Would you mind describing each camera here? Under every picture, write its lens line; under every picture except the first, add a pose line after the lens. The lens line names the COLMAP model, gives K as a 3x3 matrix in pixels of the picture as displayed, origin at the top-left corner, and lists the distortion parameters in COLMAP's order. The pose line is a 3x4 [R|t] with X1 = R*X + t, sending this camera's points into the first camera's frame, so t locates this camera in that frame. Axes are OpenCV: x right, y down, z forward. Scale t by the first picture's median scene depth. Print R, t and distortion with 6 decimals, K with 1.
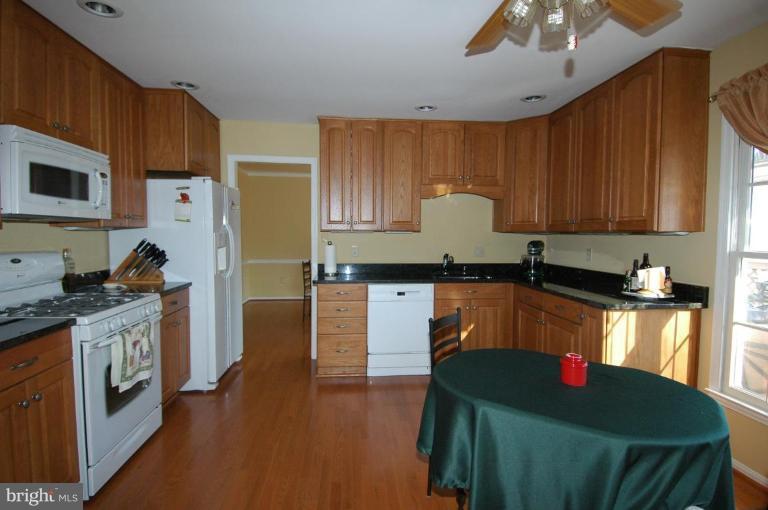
lens RADIAL K [[396.5, 0, 379.5], [0, 396.5, 253.2], [0, 0, 1]] dist [0.002894, -0.002209]
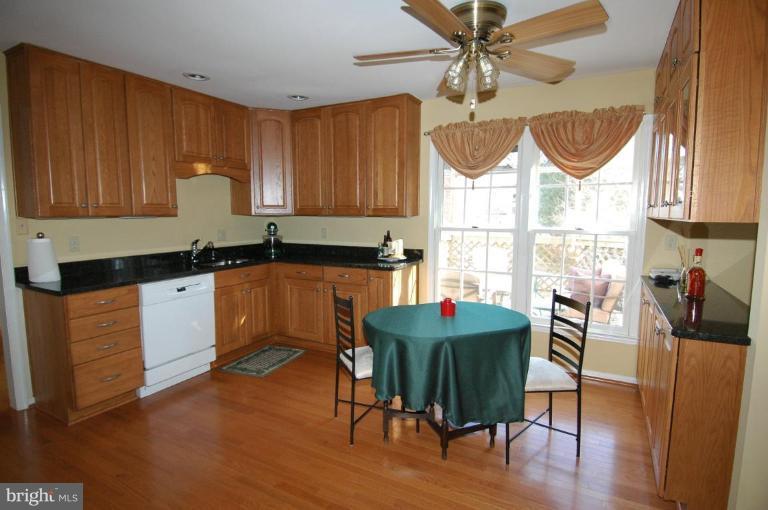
lens RADIAL K [[396.5, 0, 382.6], [0, 396.5, 251.8], [0, 0, 1]] dist [0.002894, -0.002209]
pose [[0.550256, -0.093575, 0.829736, -0.413039], [0.042571, 0.995552, 0.084044, -0.032914], [-0.833910, -0.010923, 0.551792, 0.156500]]
